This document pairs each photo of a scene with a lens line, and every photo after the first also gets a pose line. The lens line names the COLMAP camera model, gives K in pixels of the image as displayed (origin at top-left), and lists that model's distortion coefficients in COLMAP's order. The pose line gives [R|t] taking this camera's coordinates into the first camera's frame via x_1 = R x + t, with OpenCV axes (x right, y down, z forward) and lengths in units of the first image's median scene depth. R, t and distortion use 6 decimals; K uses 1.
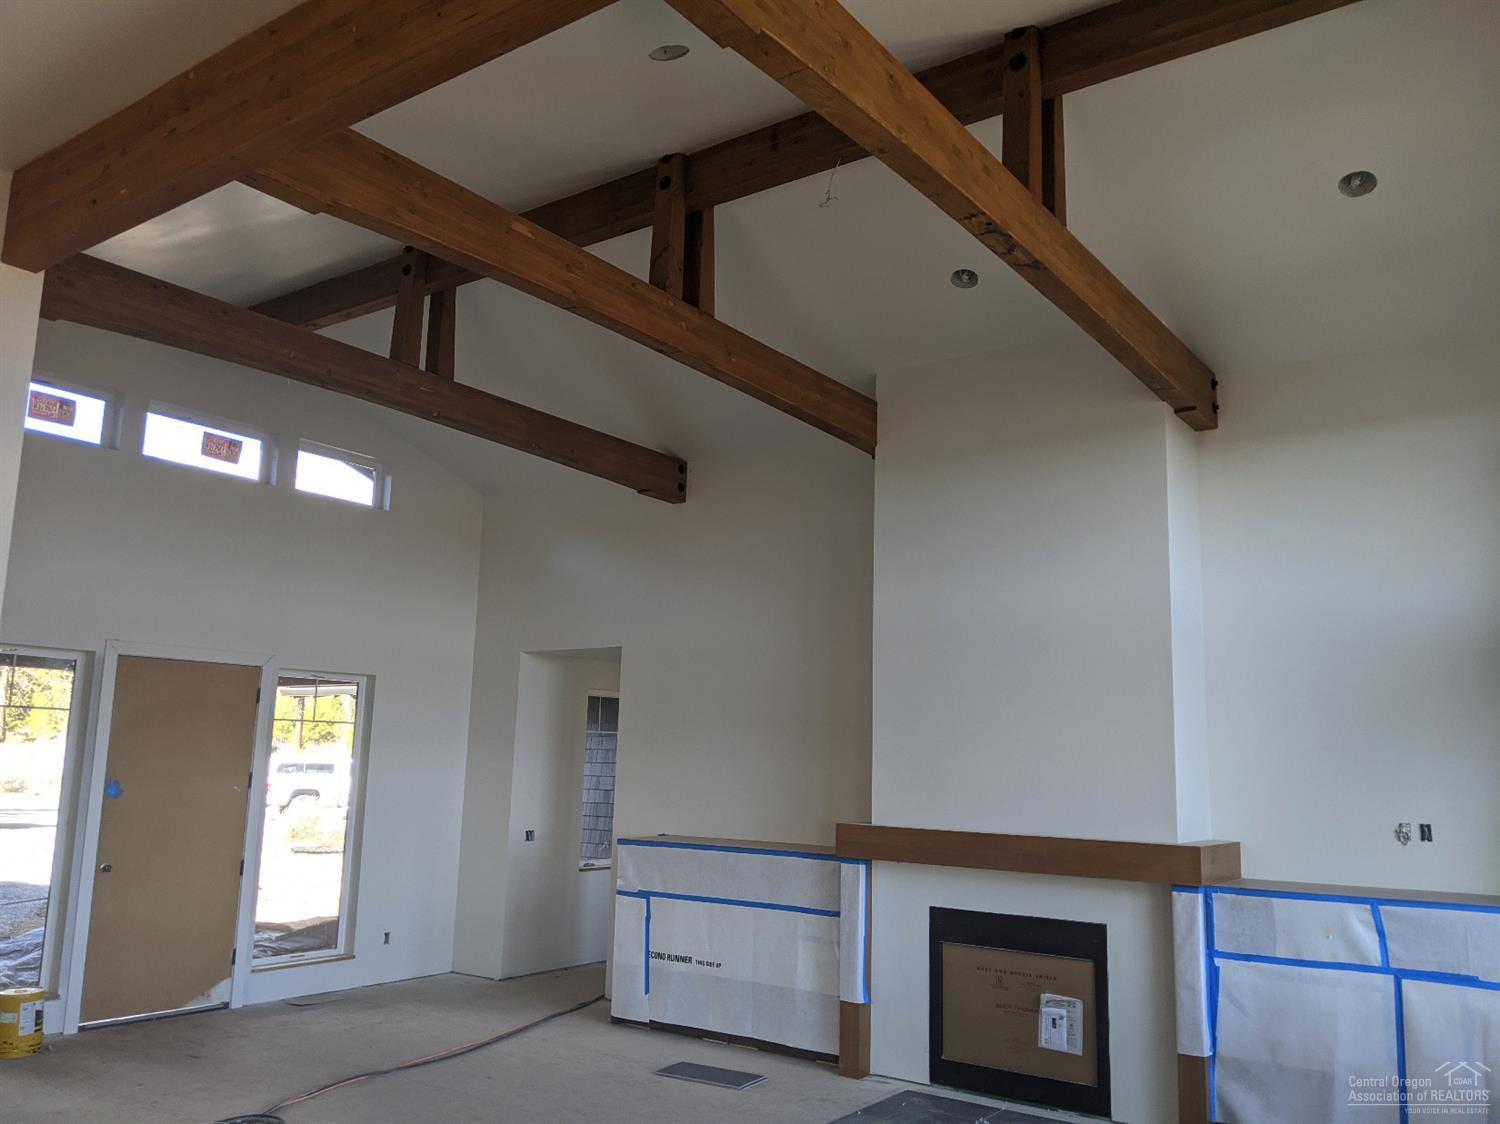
lens RADIAL K [[1189.5, 0, 750.0], [0, 1189.5, 562.0], [0, 0, 1]] dist [-0.041856, -0.005874]
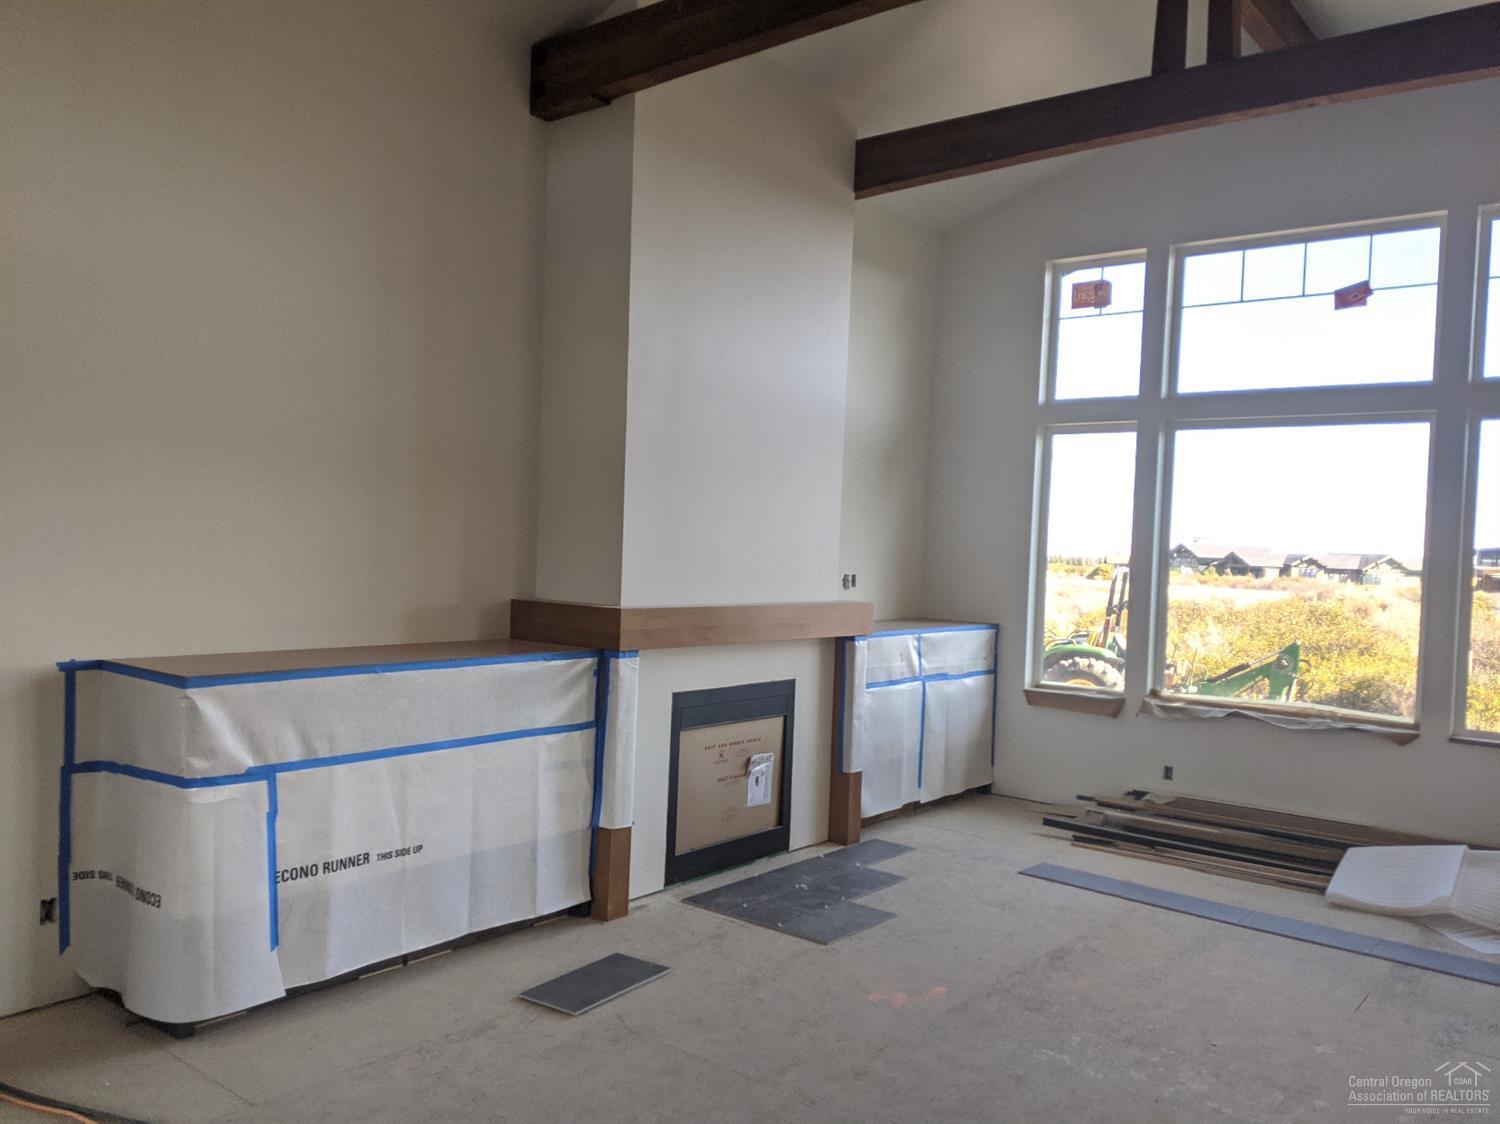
lens RADIAL K [[1189.5, 0, 750.0], [0, 1189.5, 562.0], [0, 0, 1]] dist [-0.041856, -0.005874]
pose [[0.032880, -0.040801, 0.998626, -0.708792], [-0.196281, 0.979445, 0.046480, 0.146946], [-0.979996, -0.197539, 0.024195, 0.946209]]
